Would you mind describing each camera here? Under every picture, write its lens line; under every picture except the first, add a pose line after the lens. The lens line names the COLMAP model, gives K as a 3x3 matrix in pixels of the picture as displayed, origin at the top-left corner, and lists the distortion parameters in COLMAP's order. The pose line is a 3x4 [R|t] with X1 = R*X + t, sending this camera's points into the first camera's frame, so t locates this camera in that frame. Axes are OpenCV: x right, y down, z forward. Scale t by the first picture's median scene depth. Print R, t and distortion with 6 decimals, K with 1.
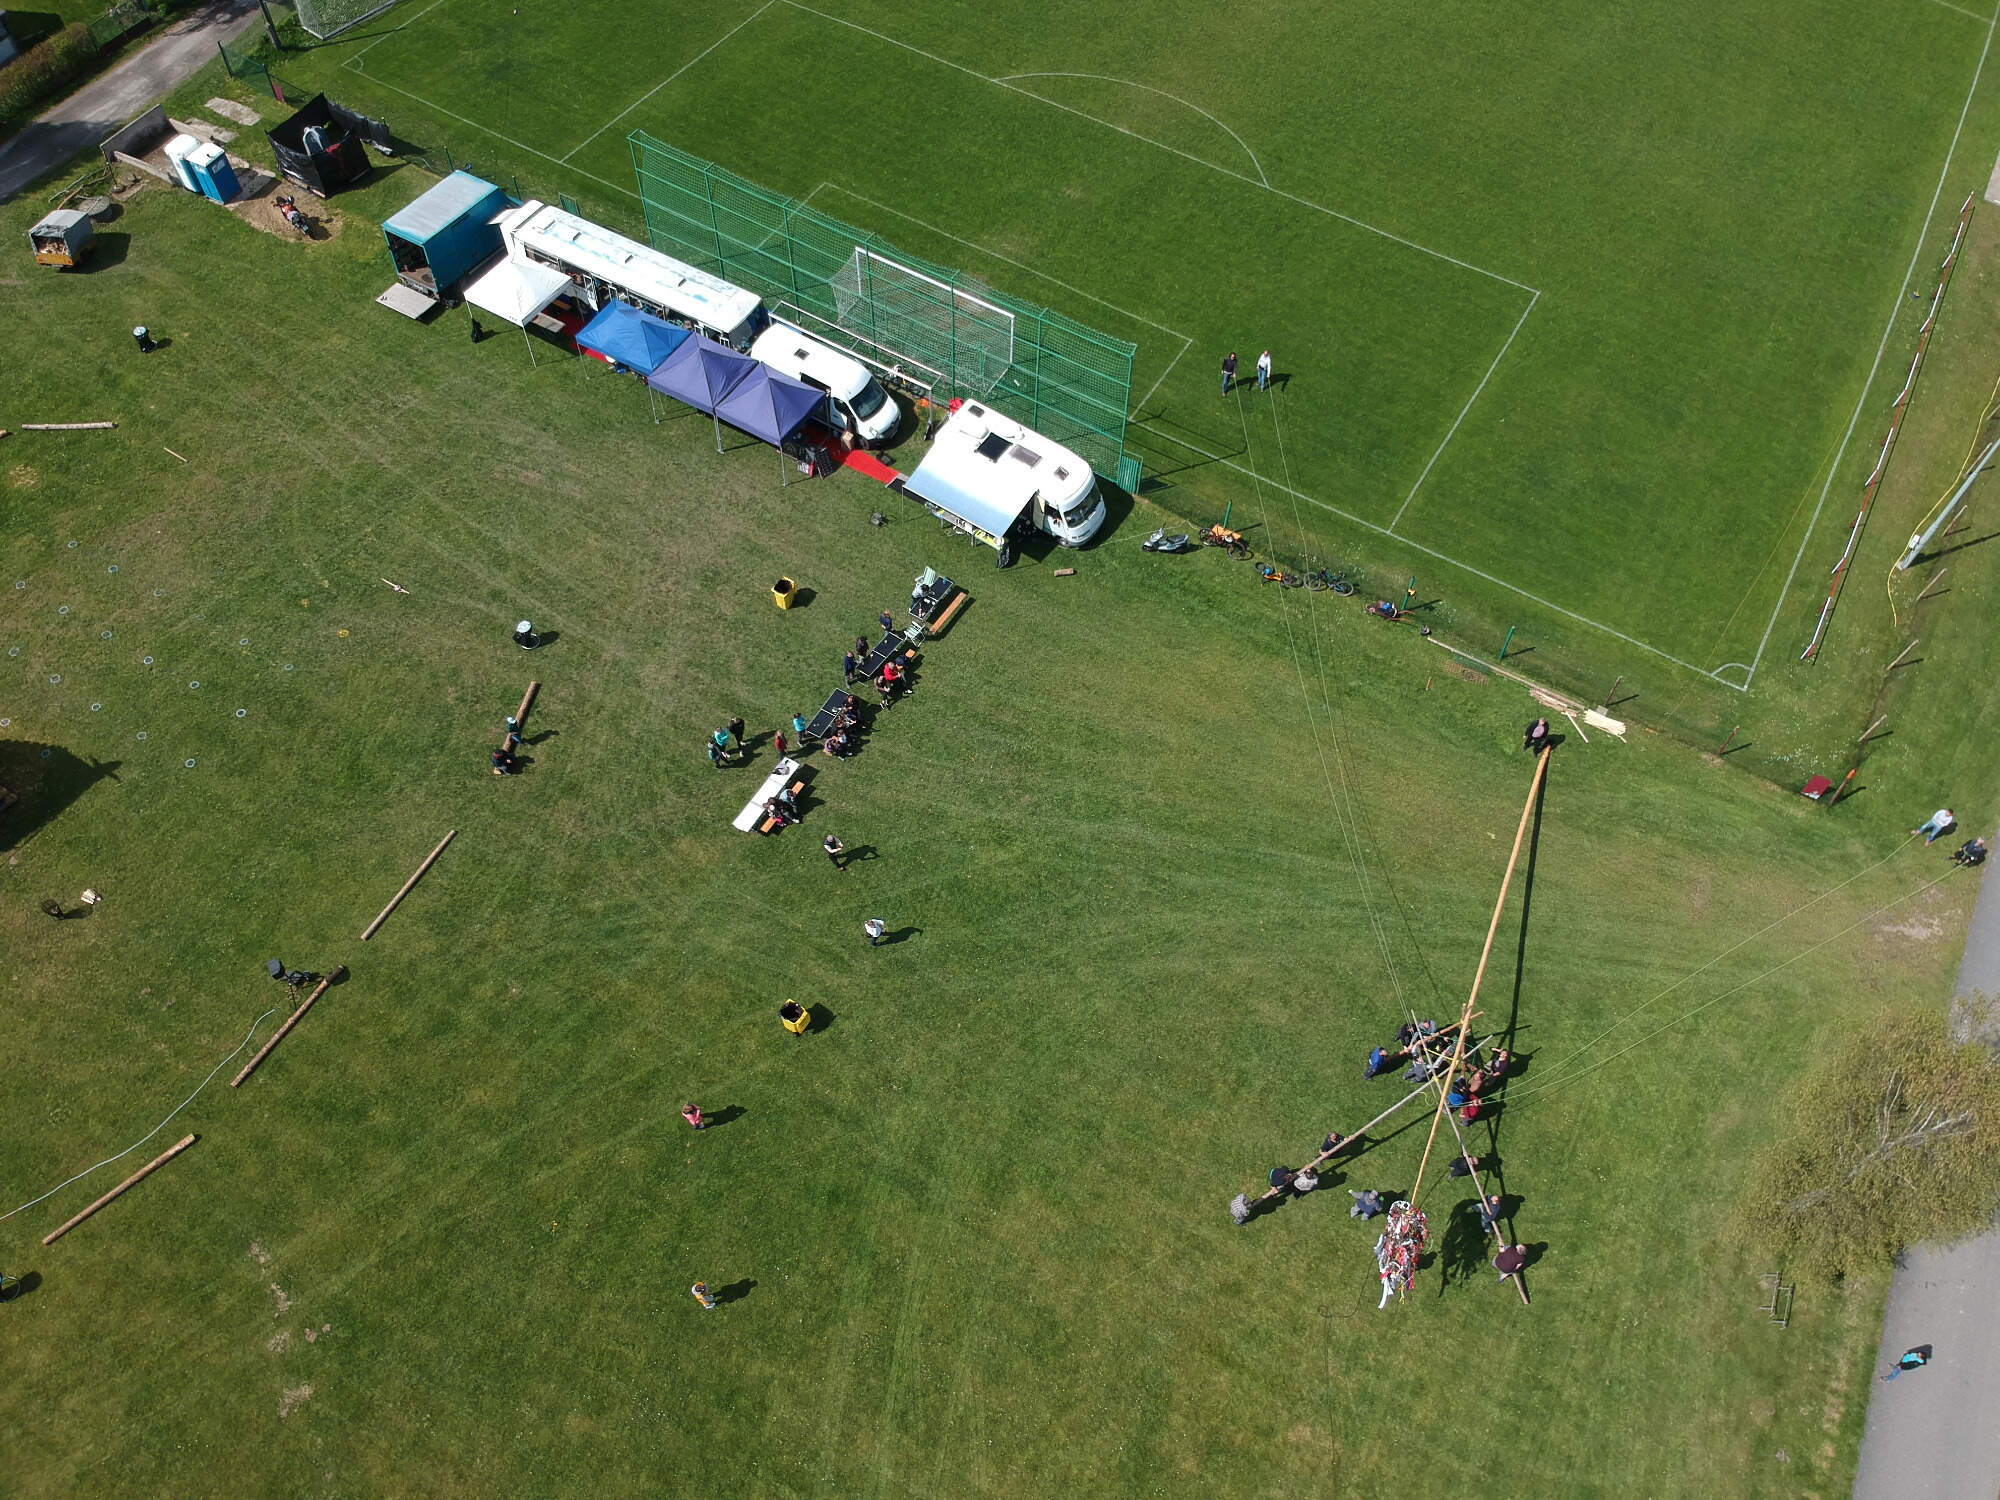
lens RADIAL K [[1433.5, 0, 1000.0], [0, 1433.5, 750.0], [0, 0, 1]] dist [0.061537, -0.120824]
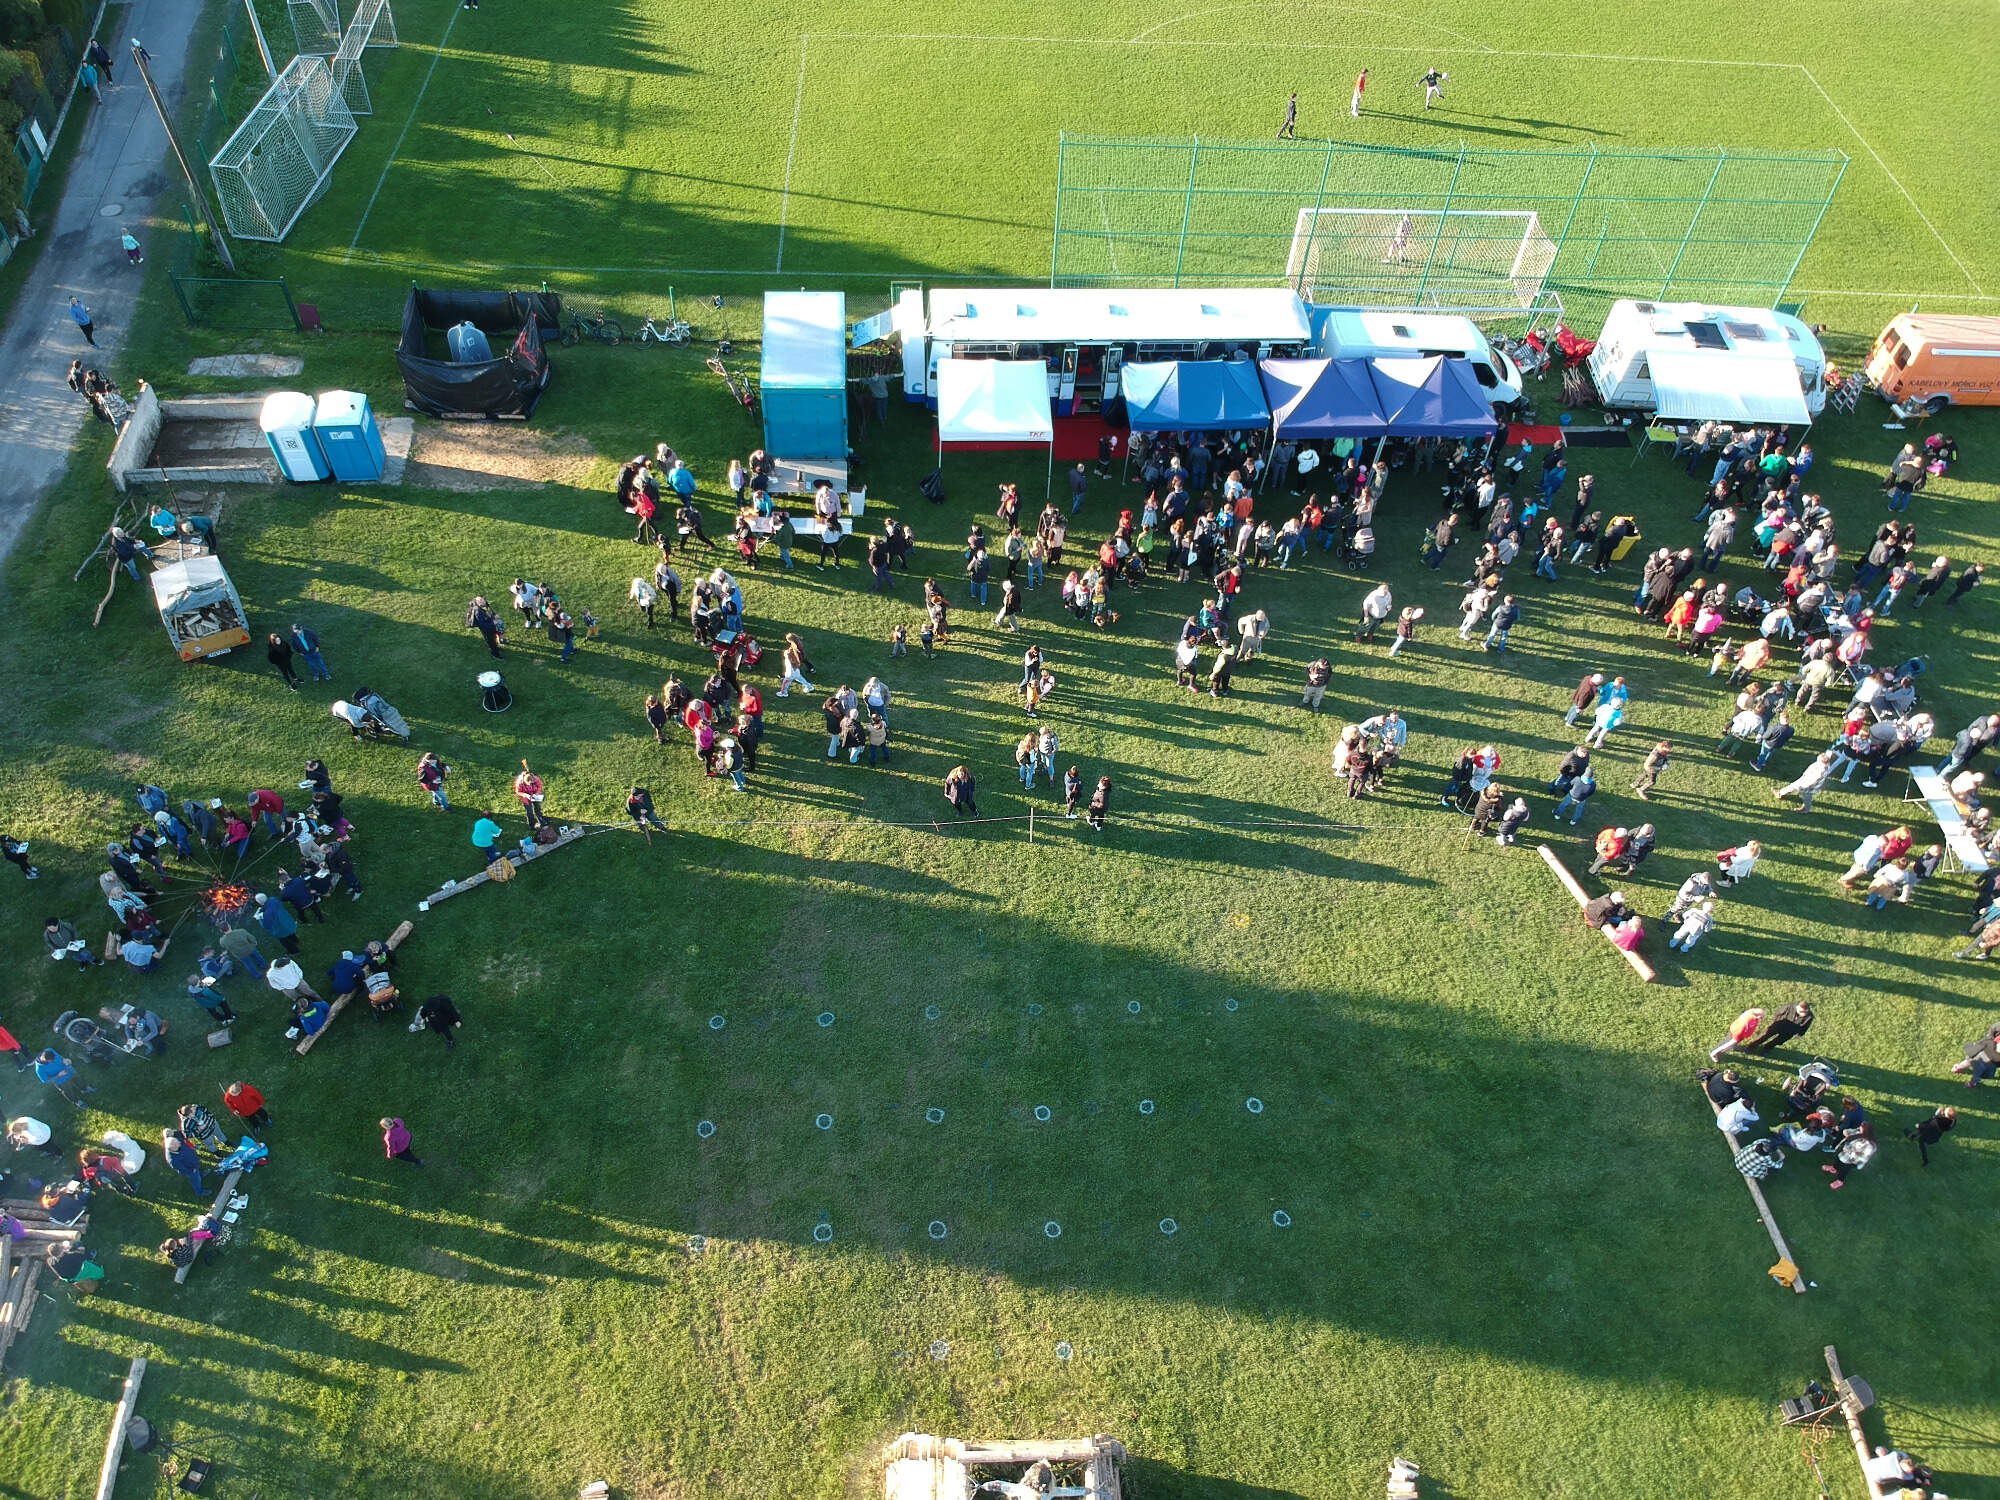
lens RADIAL K [[1433.5, 0, 1000.0], [0, 1433.5, 750.0], [0, 0, 1]] dist [0.061537, -0.120824]
pose [[0.837632, -0.426451, 0.341340, -0.675267], [0.453990, 0.891006, -0.000898, -0.180877], [-0.303753, 0.155717, 0.939939, 0.410954]]
